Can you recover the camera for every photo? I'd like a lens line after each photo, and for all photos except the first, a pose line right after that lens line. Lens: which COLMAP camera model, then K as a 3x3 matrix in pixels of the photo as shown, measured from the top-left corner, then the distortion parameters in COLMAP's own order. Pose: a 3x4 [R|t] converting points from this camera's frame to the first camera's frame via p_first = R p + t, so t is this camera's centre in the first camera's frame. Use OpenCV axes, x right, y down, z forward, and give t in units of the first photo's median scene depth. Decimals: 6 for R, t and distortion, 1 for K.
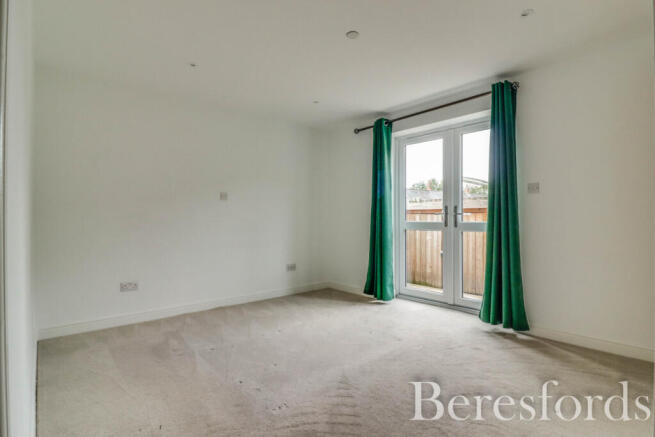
lens RADIAL K [[329.1, 0, 327.5], [0, 329.1, 218.5], [0, 0, 1]] dist [-0.010325, -0.000834]
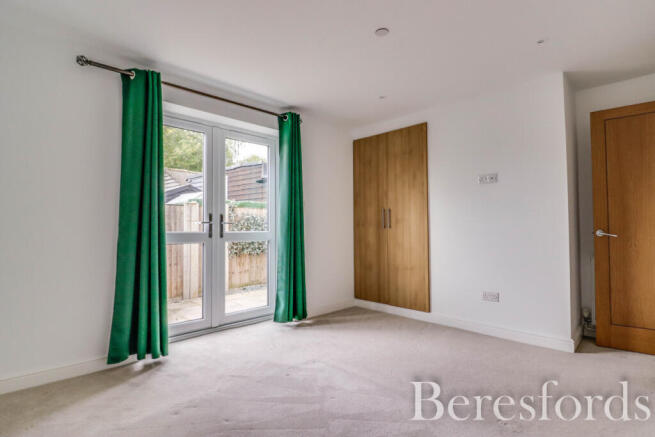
lens RADIAL K [[329.1, 0, 327.5], [0, 329.1, 218.5], [0, 0, 1]] dist [-0.010325, -0.000834]
pose [[-0.055298, 0.029063, 0.998047, -0.520896], [-0.001688, 0.999572, -0.029201, -0.000726], [-0.998468, -0.003300, -0.055225, 0.751065]]
